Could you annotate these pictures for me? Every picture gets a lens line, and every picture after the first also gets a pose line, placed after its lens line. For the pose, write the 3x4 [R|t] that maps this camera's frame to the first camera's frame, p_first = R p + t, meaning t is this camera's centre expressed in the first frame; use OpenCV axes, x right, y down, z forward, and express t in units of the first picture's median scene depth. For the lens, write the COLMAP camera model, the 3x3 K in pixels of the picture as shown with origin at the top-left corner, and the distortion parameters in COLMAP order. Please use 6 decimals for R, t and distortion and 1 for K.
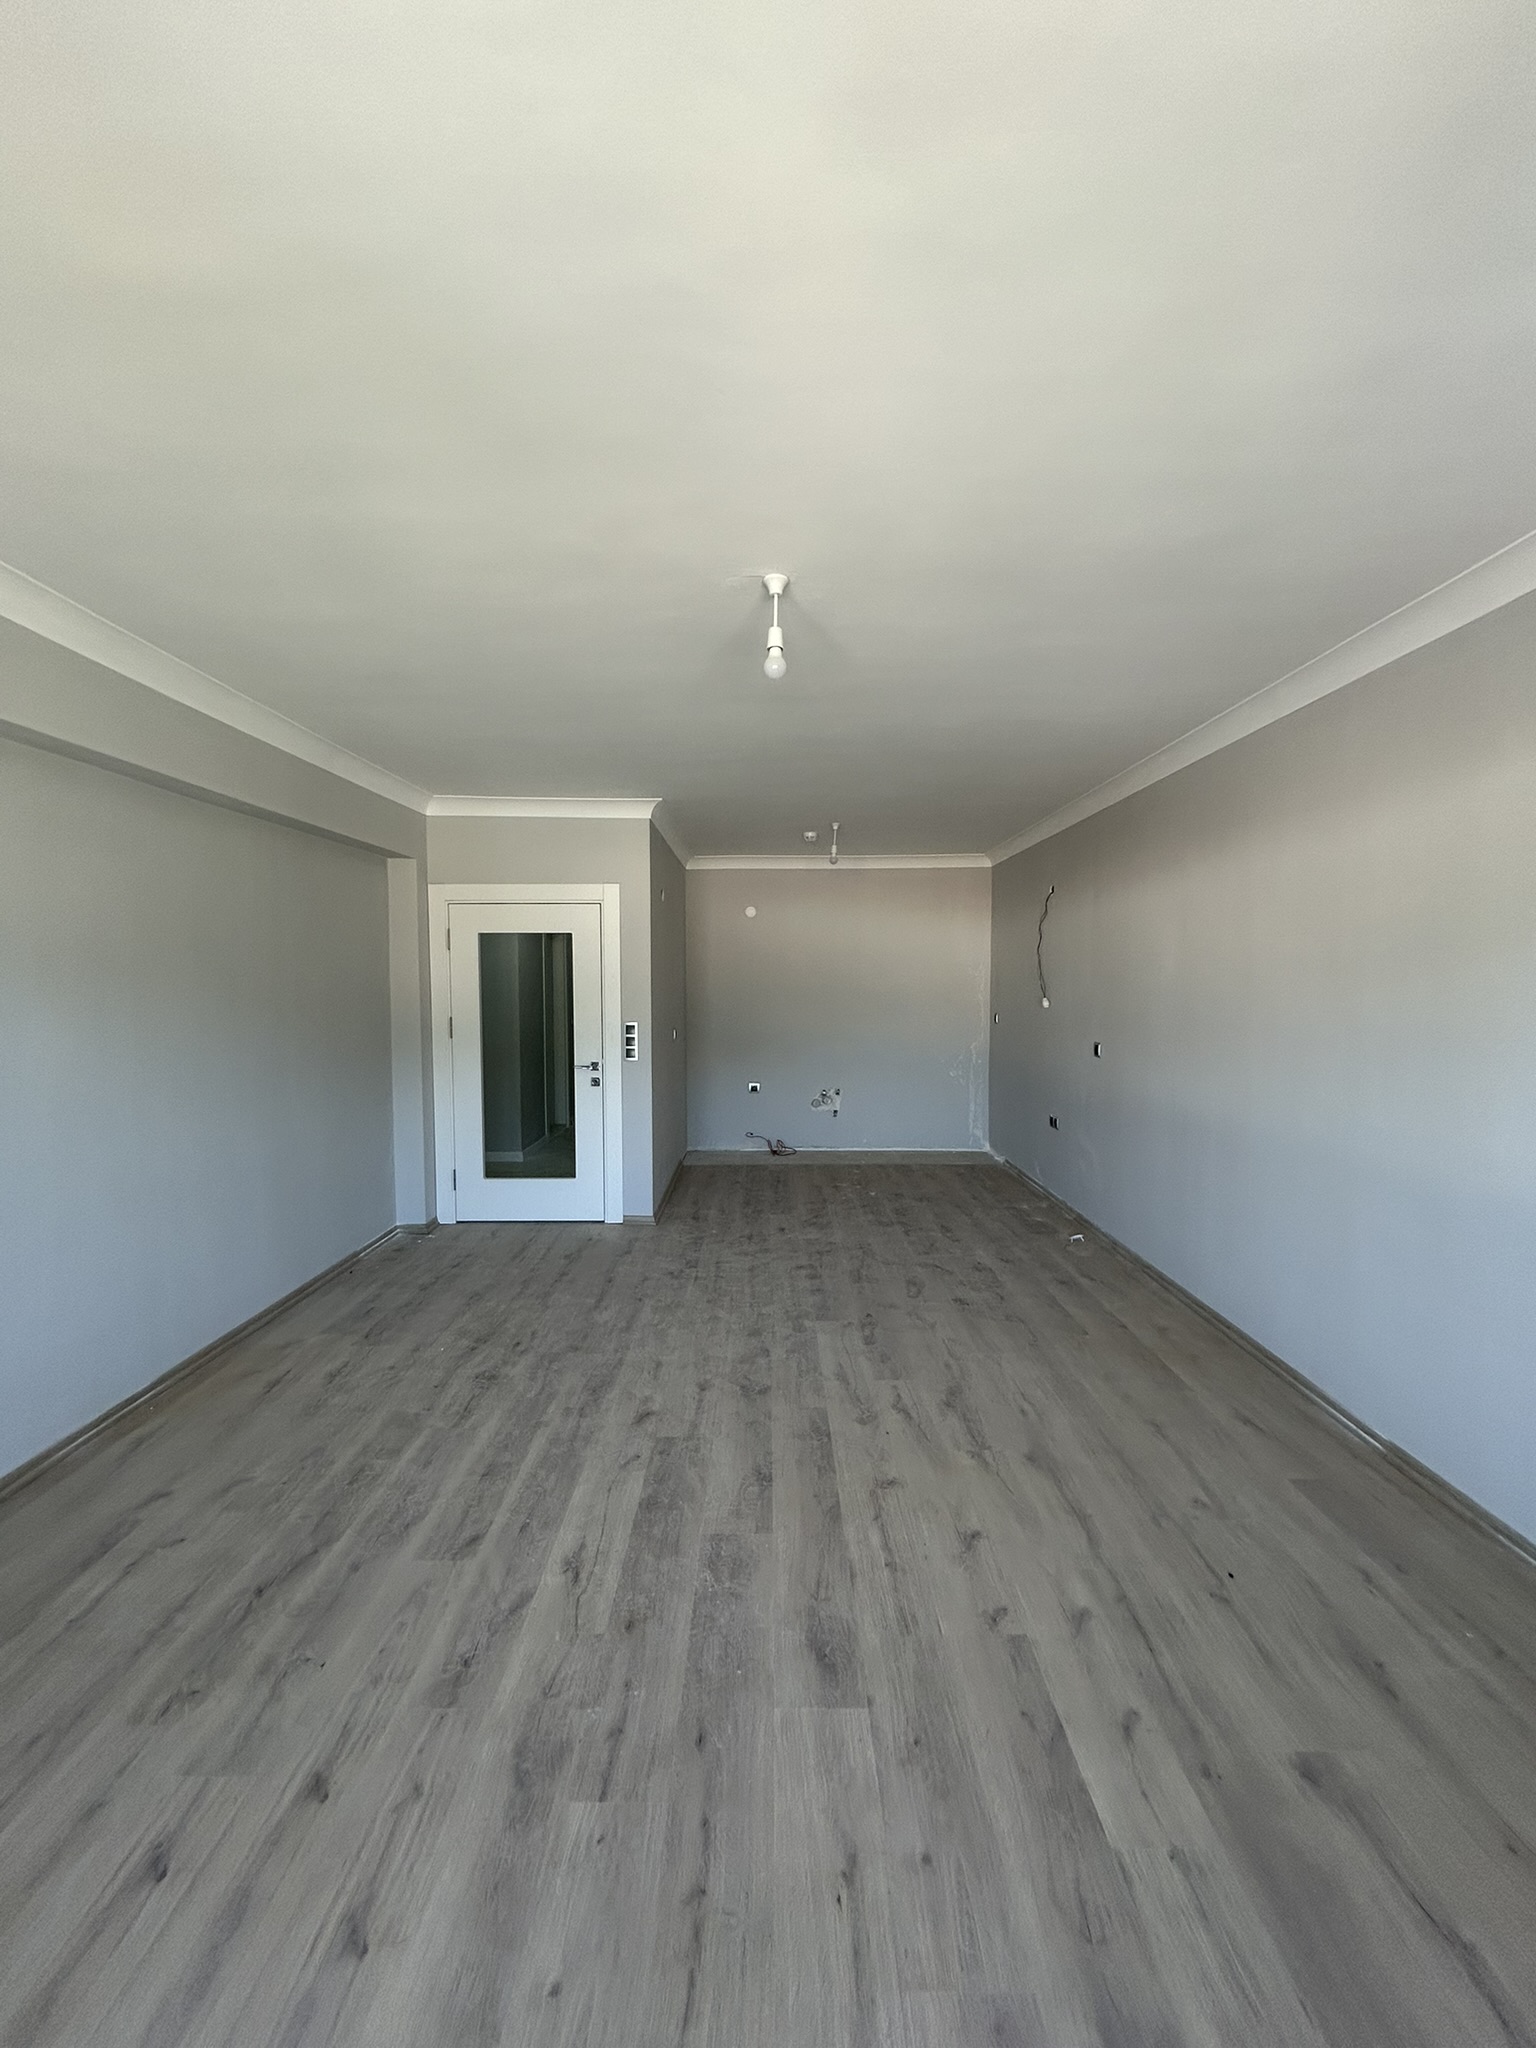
lens RADIAL K [[828.8, 0, 774.7], [0, 828.8, 1018.2], [0, 0, 1]] dist [-0.000956, 0.001950]
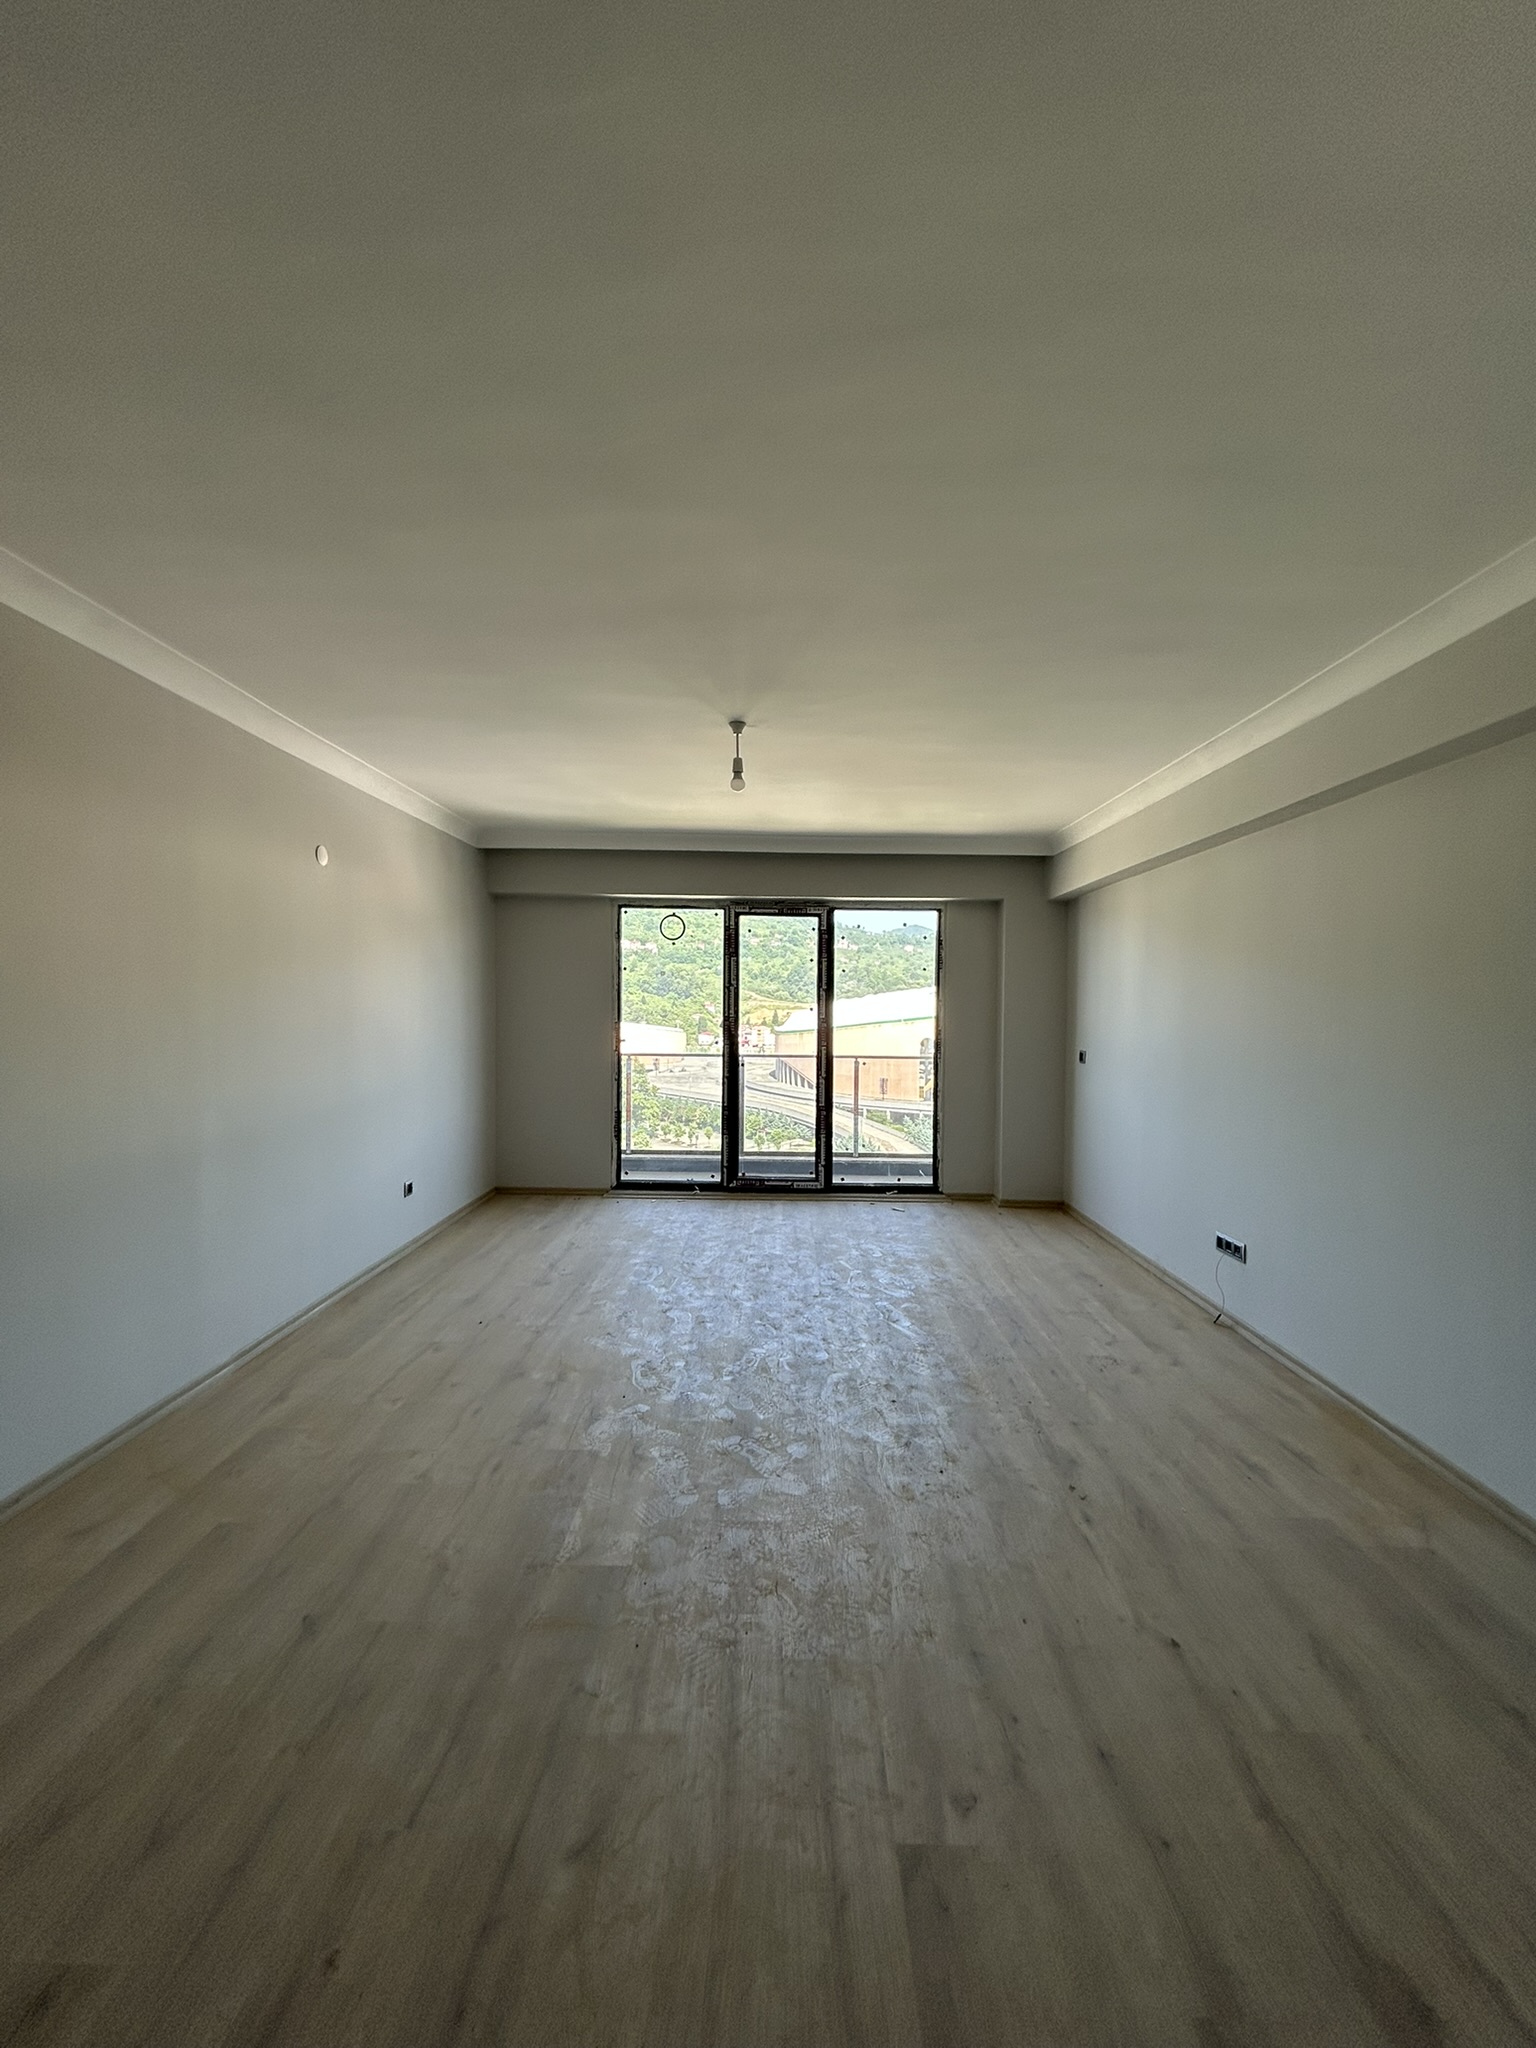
lens RADIAL K [[828.8, 0, 765.3], [0, 828.8, 1032.8], [0, 0, 1]] dist [-0.000956, 0.001950]
pose [[-0.999591, -0.012599, 0.025673, -0.071559], [-0.010637, 0.997115, 0.075161, -0.063196], [-0.026545, 0.074857, -0.996841, 2.014133]]
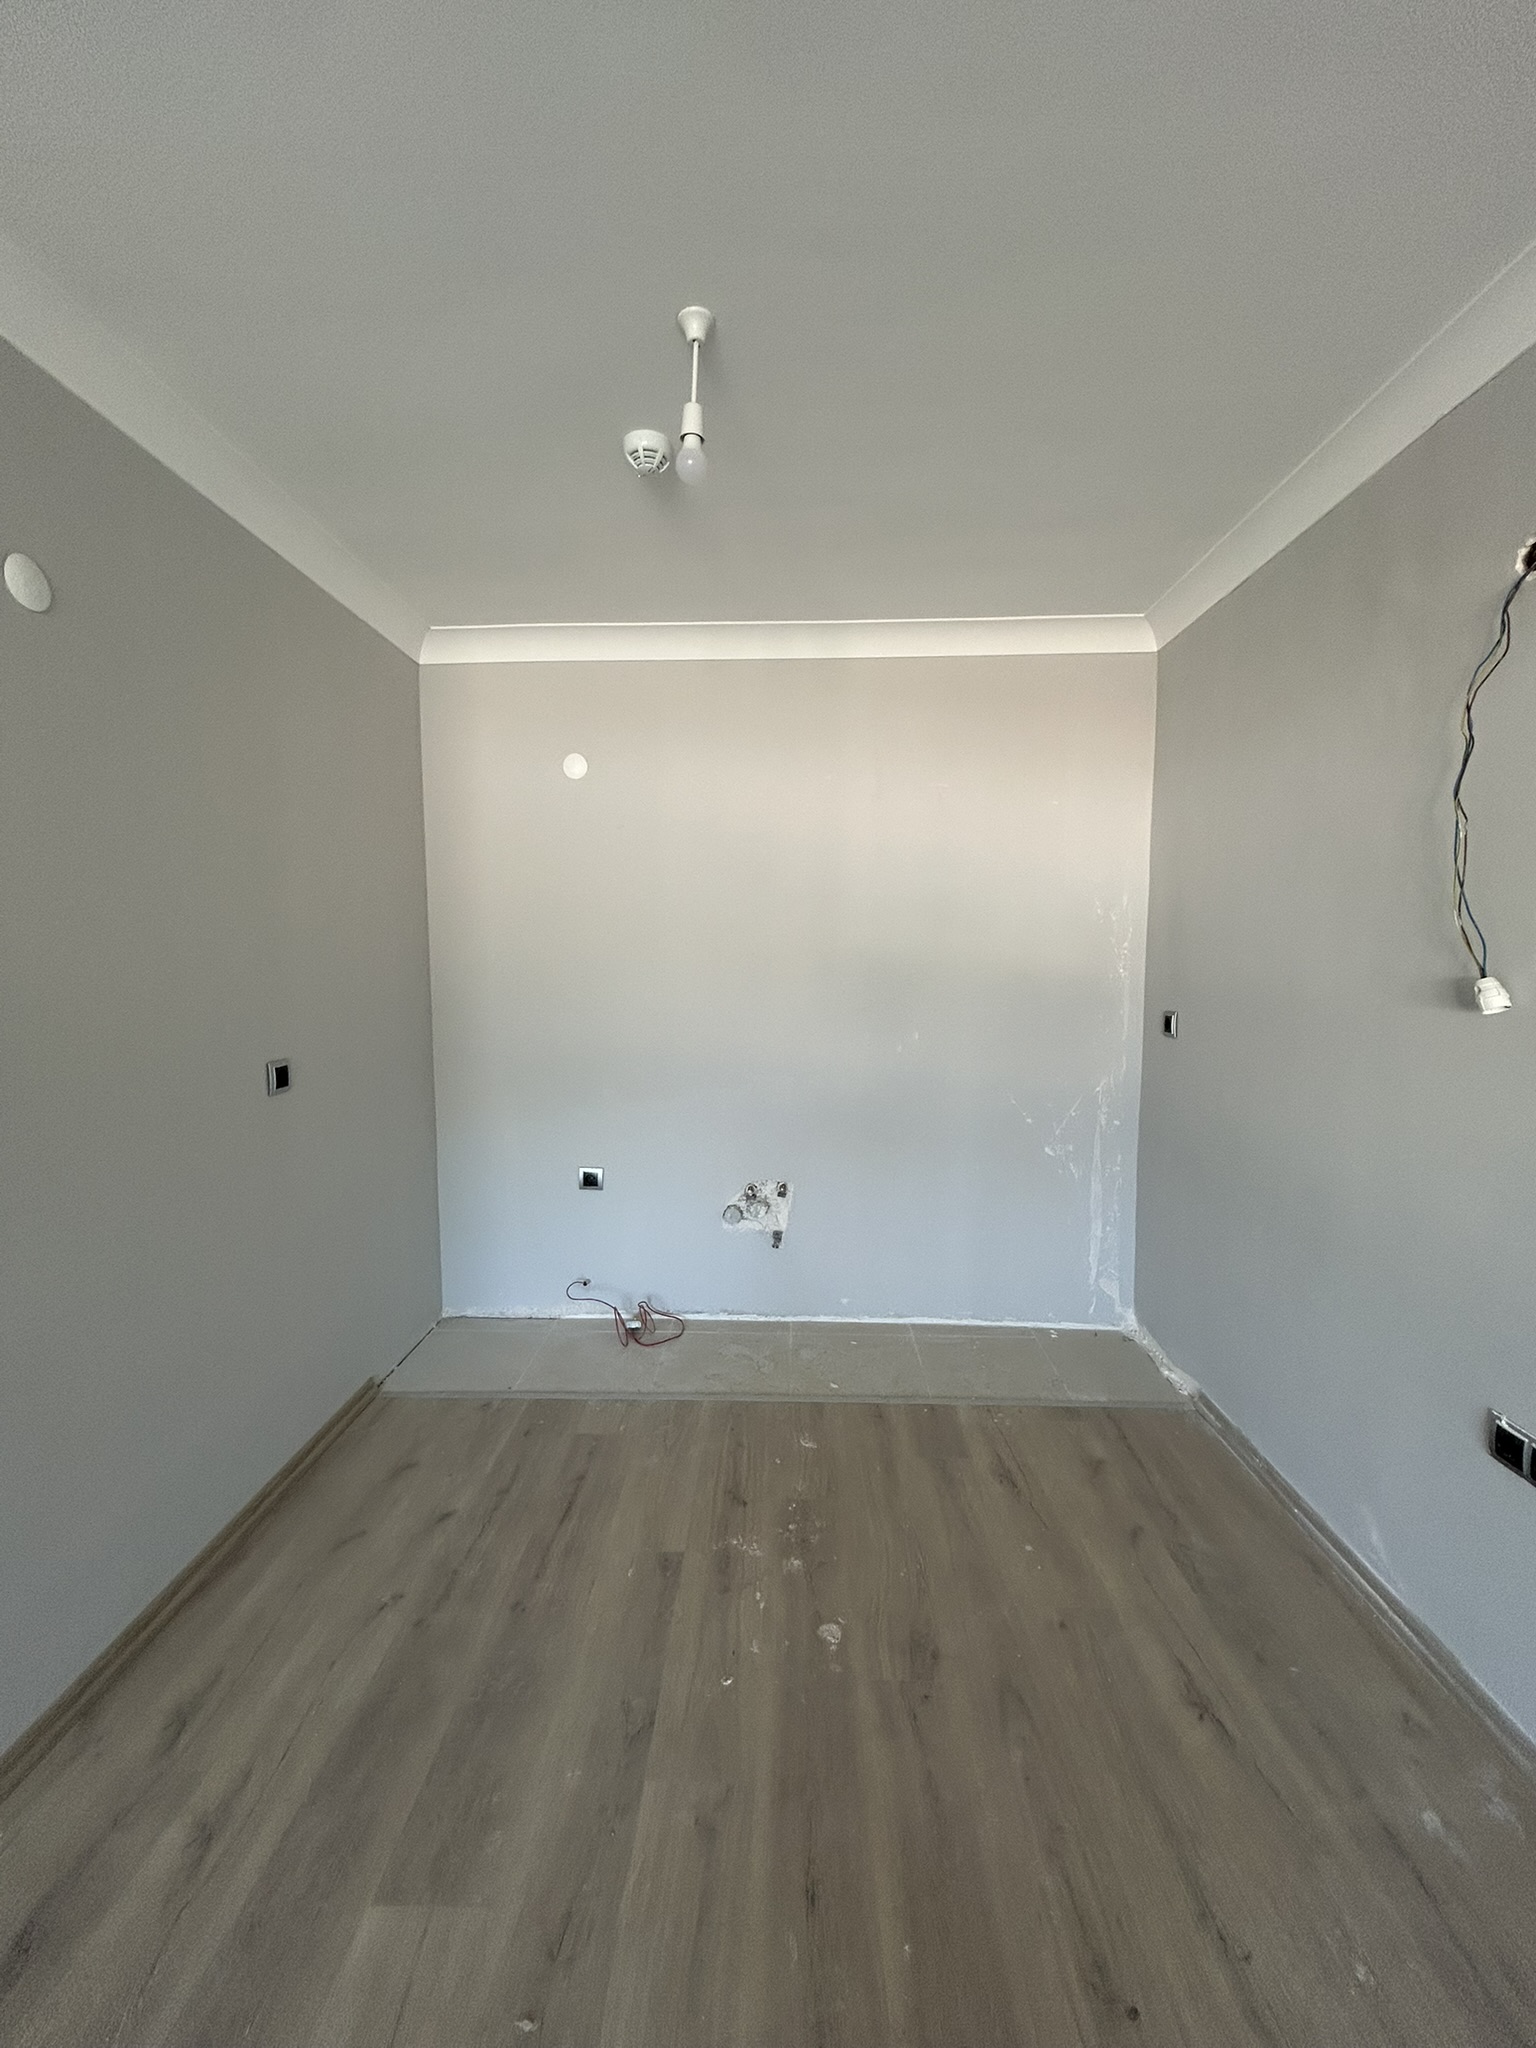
lens RADIAL K [[828.8, 0, 778.3], [0, 828.8, 1020.8], [0, 0, 1]] dist [-0.000956, 0.001950]
pose [[0.999357, 0.005119, -0.035475, 0.233941], [-0.003569, 0.999041, 0.043641, -0.046630], [0.035665, -0.043487, 0.998417, 1.506301]]
